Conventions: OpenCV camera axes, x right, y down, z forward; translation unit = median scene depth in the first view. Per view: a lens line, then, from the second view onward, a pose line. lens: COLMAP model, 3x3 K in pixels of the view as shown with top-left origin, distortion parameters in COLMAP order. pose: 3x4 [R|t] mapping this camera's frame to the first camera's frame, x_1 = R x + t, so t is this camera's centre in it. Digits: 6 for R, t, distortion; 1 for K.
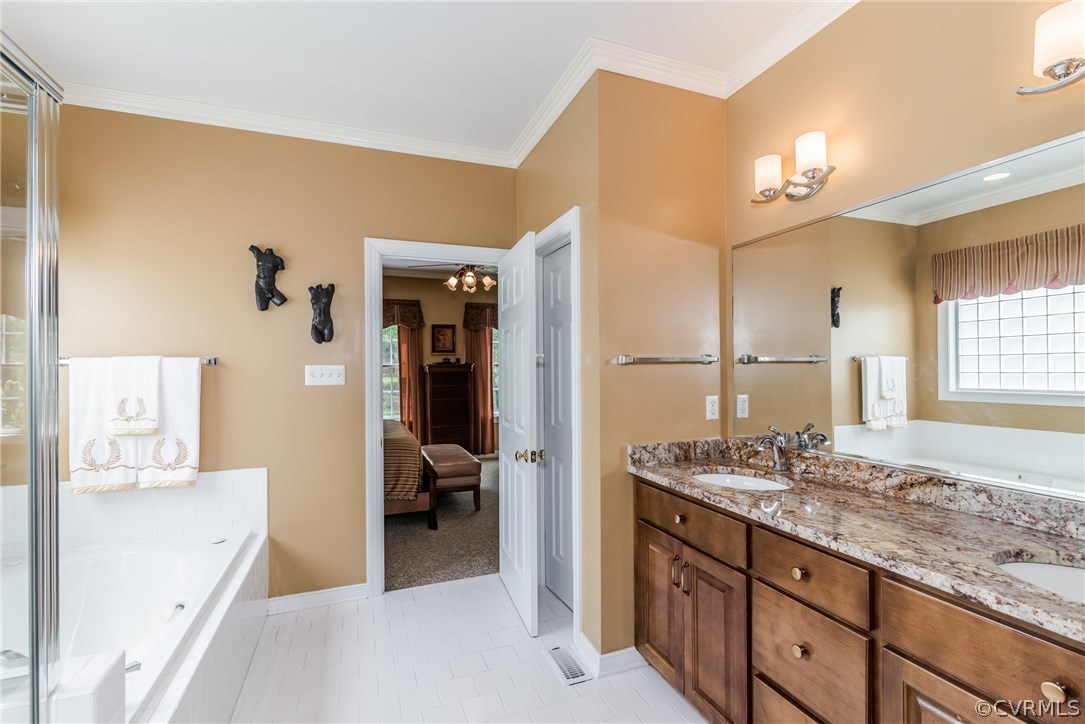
lens RADIAL K [[490.5, 0, 543.8], [0, 490.5, 363.5], [0, 0, 1]] dist [0.004217, 0.000701]
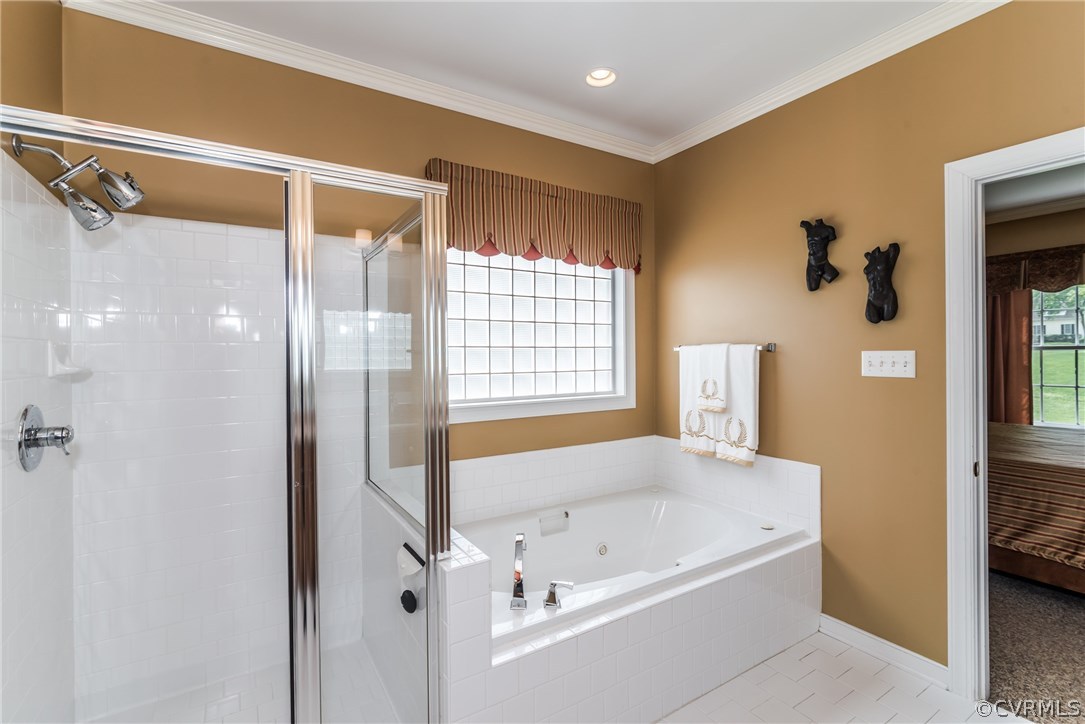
lens RADIAL K [[490.5, 0, 544.2], [0, 490.5, 359.0], [0, 0, 1]] dist [0.004217, 0.000701]
pose [[0.202820, 0.012384, -0.979138, 0.209780], [0.009902, 0.999843, 0.014697, -0.000783], [0.979166, -0.012677, 0.202666, 0.334158]]
